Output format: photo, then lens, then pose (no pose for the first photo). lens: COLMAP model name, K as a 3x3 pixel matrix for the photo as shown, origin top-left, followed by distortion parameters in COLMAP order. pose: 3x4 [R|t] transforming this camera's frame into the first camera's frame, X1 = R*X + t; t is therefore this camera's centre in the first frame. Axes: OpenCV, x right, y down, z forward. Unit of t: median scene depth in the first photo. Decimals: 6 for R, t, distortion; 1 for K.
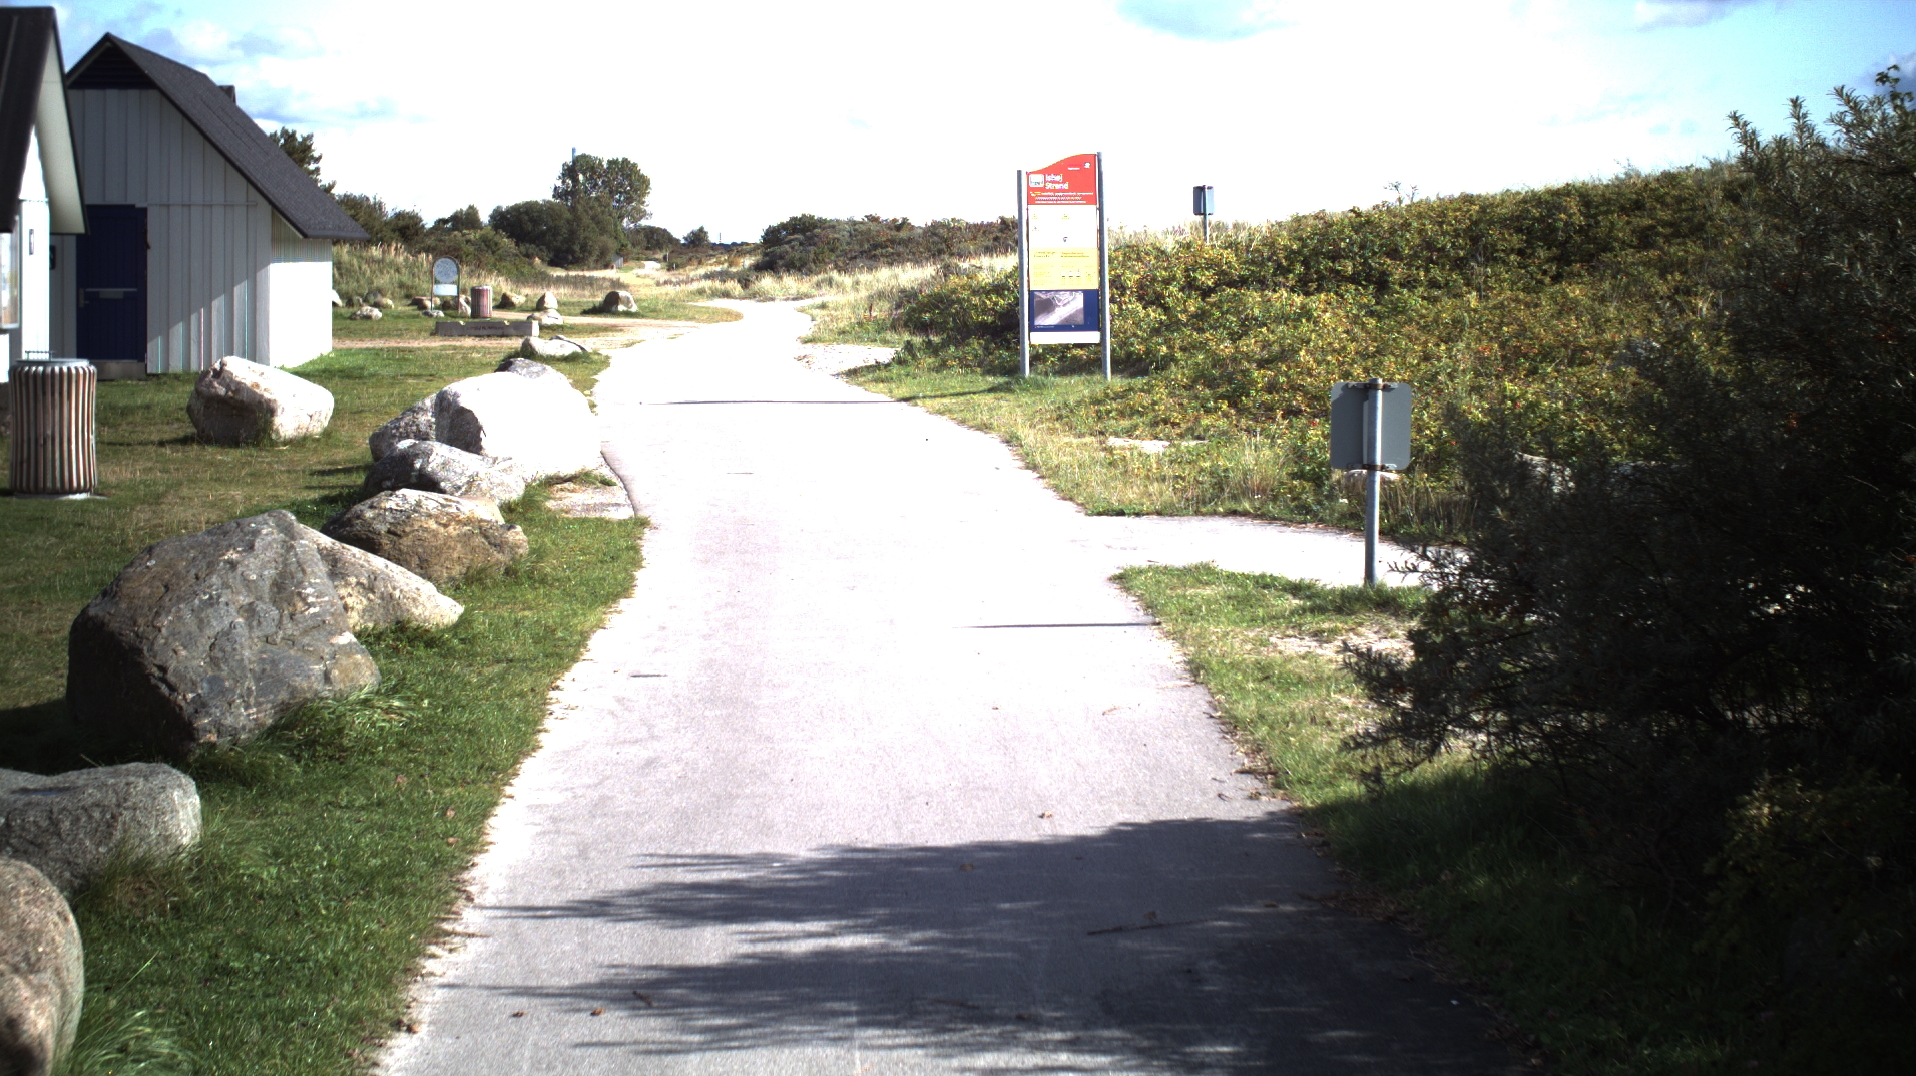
lens RADIAL K [[3837.1, 0, 958.0], [0, 3837.1, 538.0], [0, 0, 1]] dist [-0.253896, 0.102955]
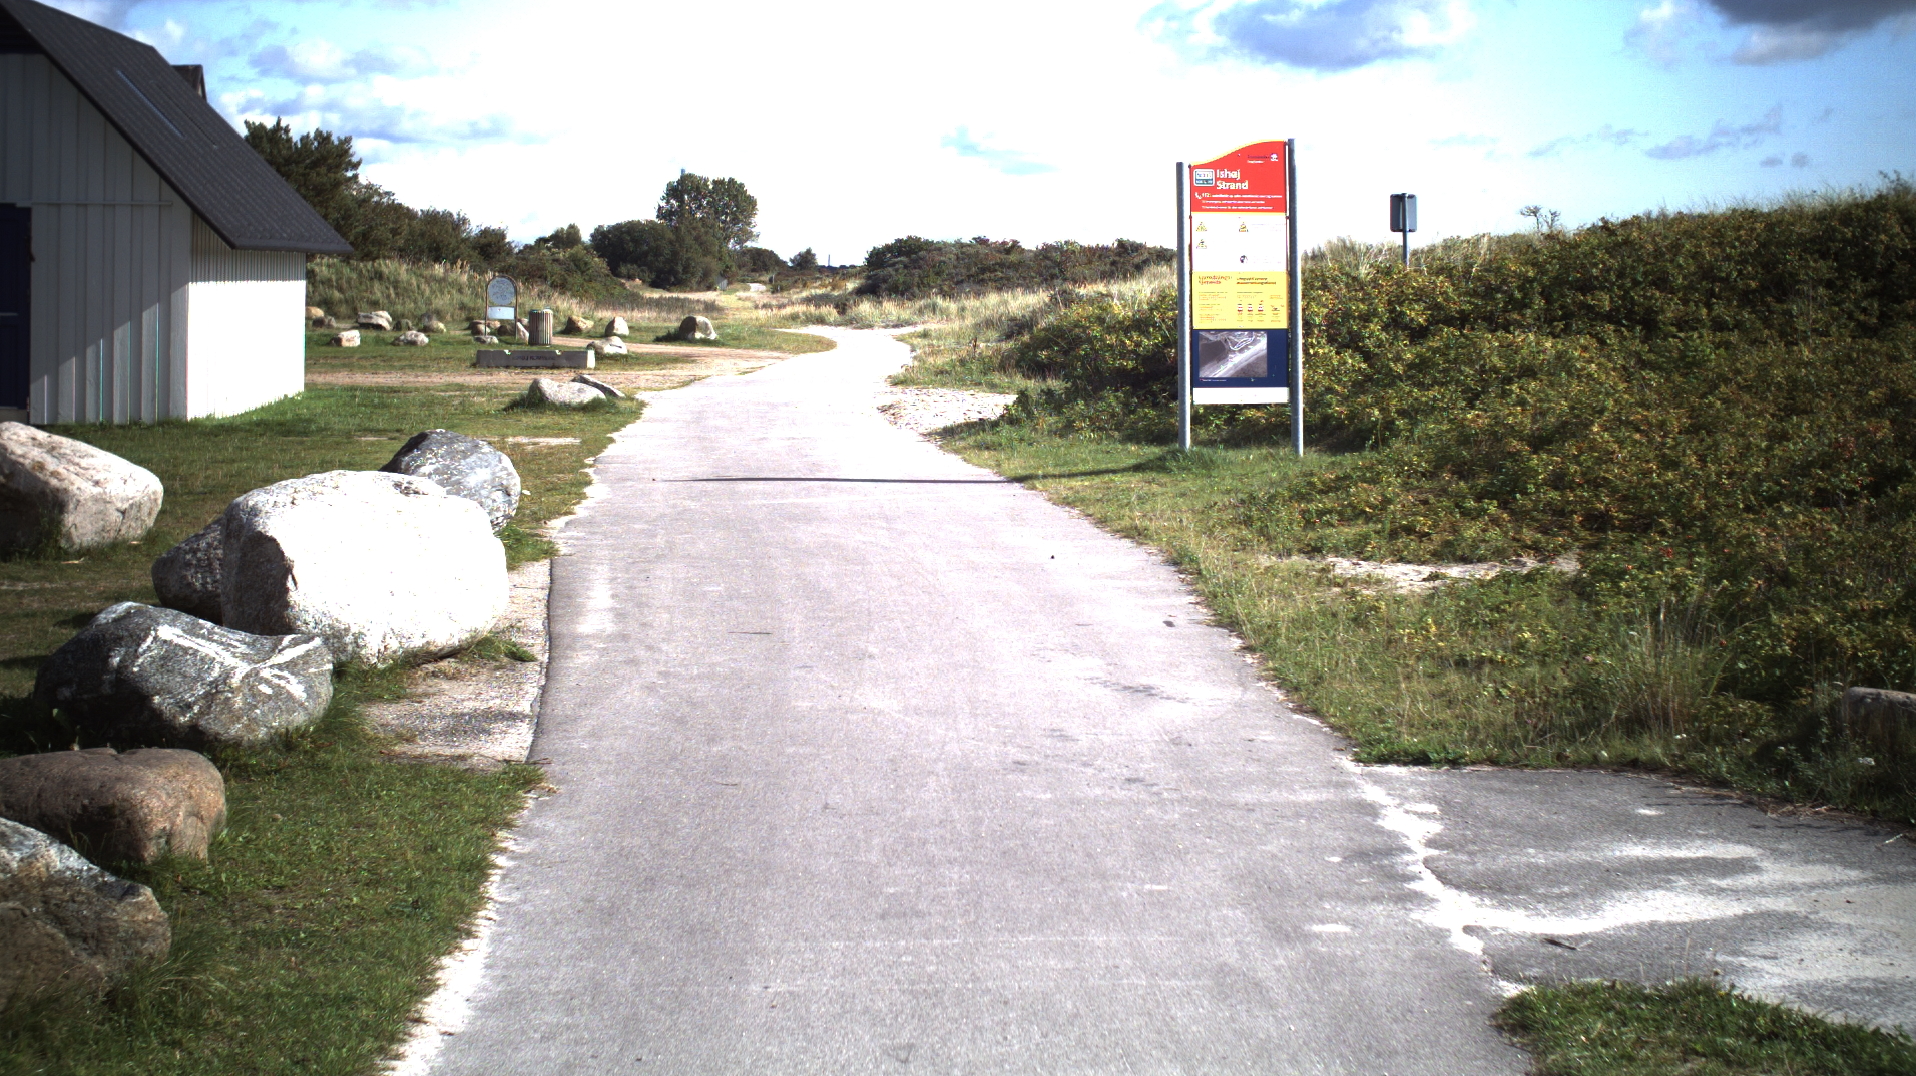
lens RADIAL K [[3837.1, 0, 958.0], [0, 3837.1, 538.0], [0, 0, 1]] dist [-0.253896, 0.102955]
pose [[0.999555, 0.011253, -0.027639, -0.004282], [-0.011430, 0.999915, -0.006273, -0.017217], [0.027567, 0.006587, 0.999598, 0.235309]]
